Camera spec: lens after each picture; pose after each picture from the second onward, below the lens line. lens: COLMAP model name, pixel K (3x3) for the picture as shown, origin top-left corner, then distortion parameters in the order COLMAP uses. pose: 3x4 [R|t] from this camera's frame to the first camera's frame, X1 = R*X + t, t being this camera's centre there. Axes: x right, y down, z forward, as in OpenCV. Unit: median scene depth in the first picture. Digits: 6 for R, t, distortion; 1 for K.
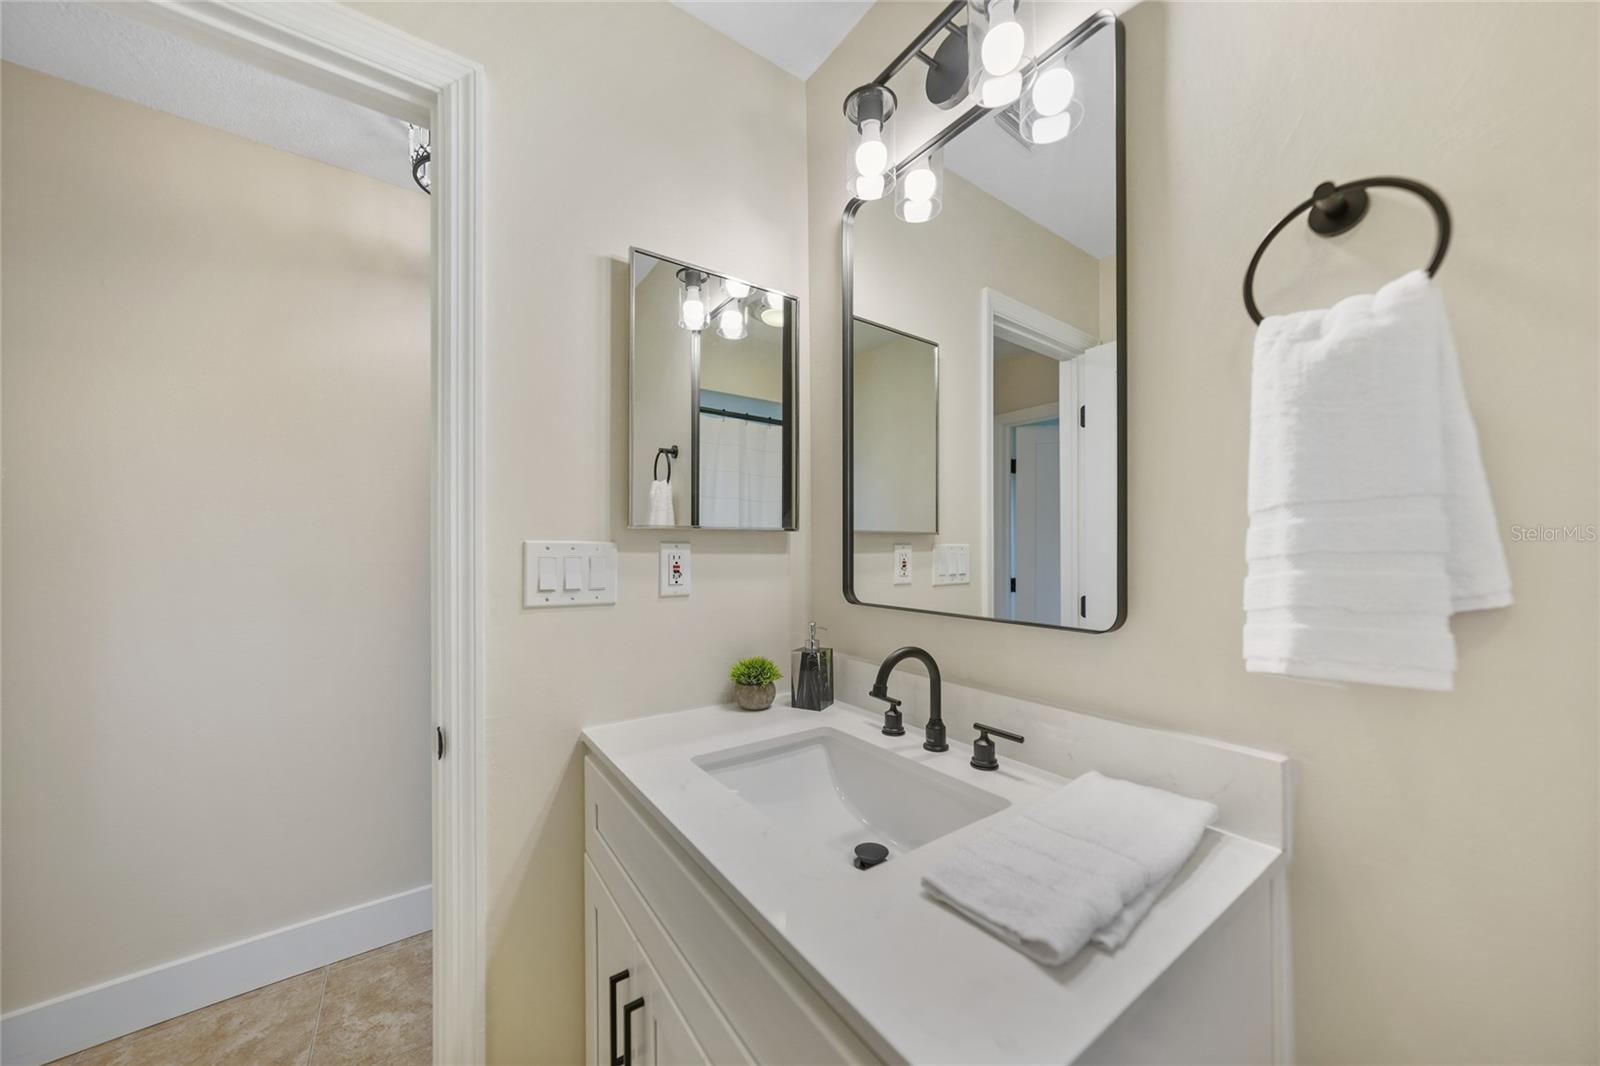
lens RADIAL K [[554.5, 0, 805.0], [0, 554.5, 543.3], [0, 0, 1]] dist [0.000091, 0.000029]
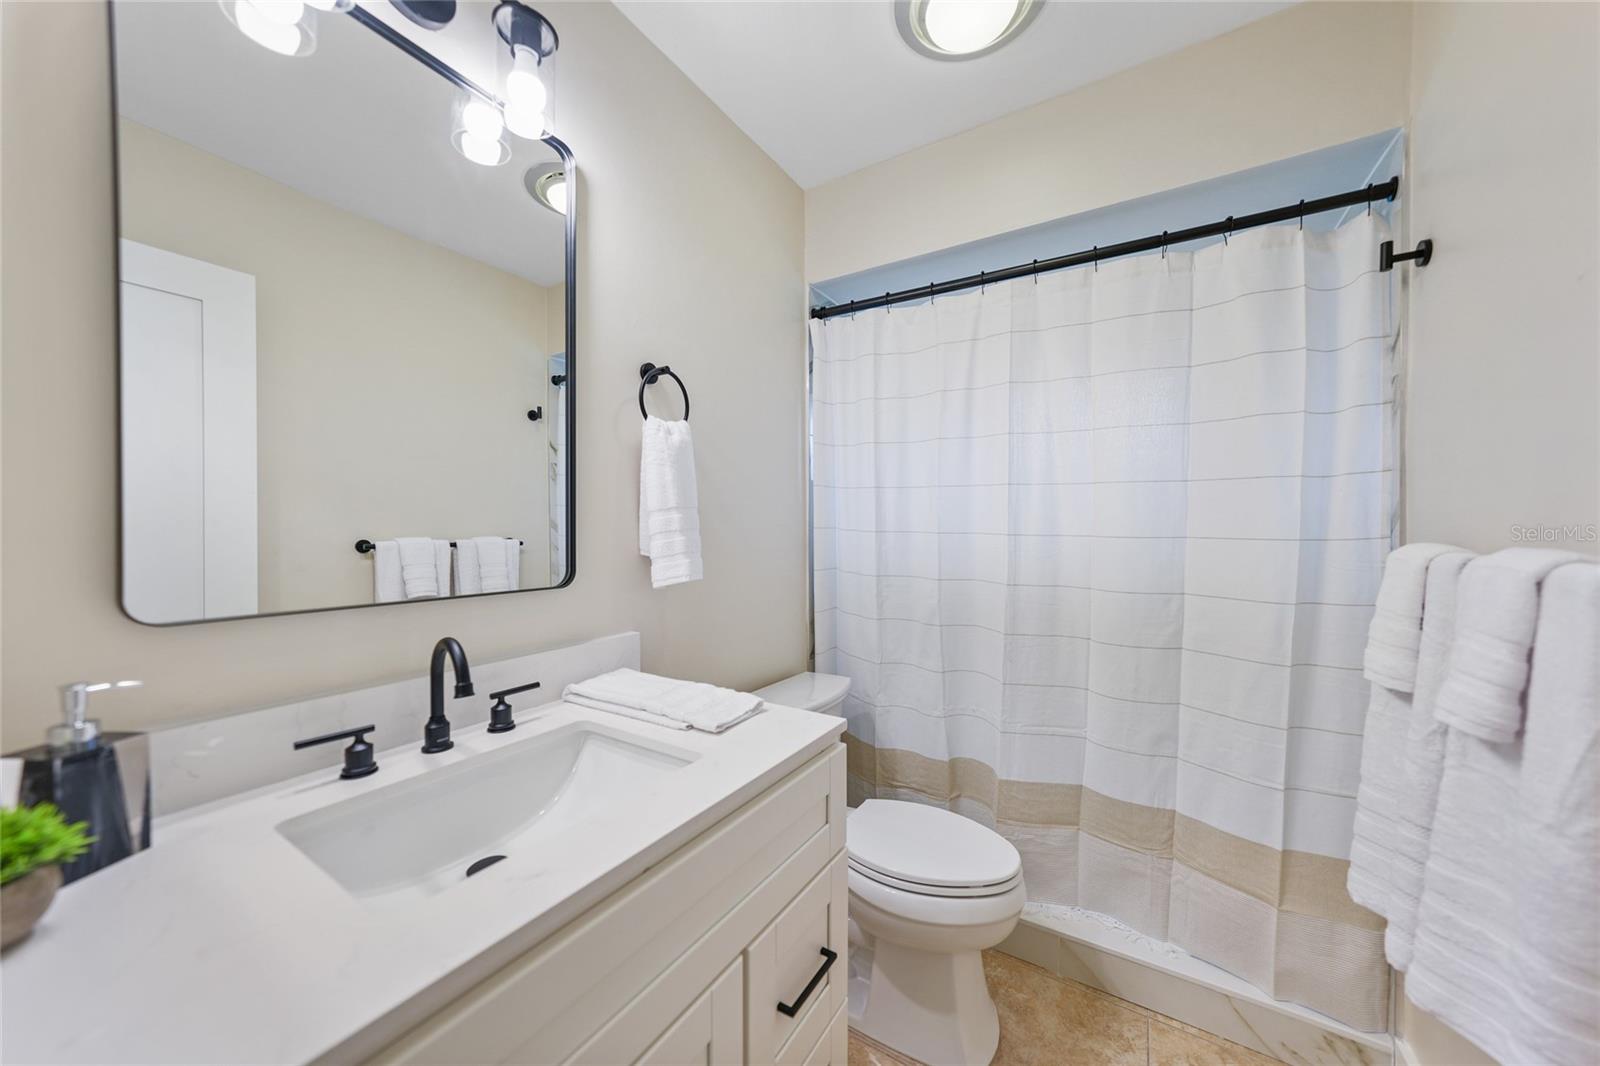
lens RADIAL K [[554.5, 0, 805.0], [0, 554.5, 543.3], [0, 0, 1]] dist [0.000091, 0.000029]
pose [[-0.396048, -0.003512, 0.918223, -0.915289], [0.000115, 0.999992, 0.003875, 0.042426], [-0.918230, 0.001640, -0.396044, 0.918205]]
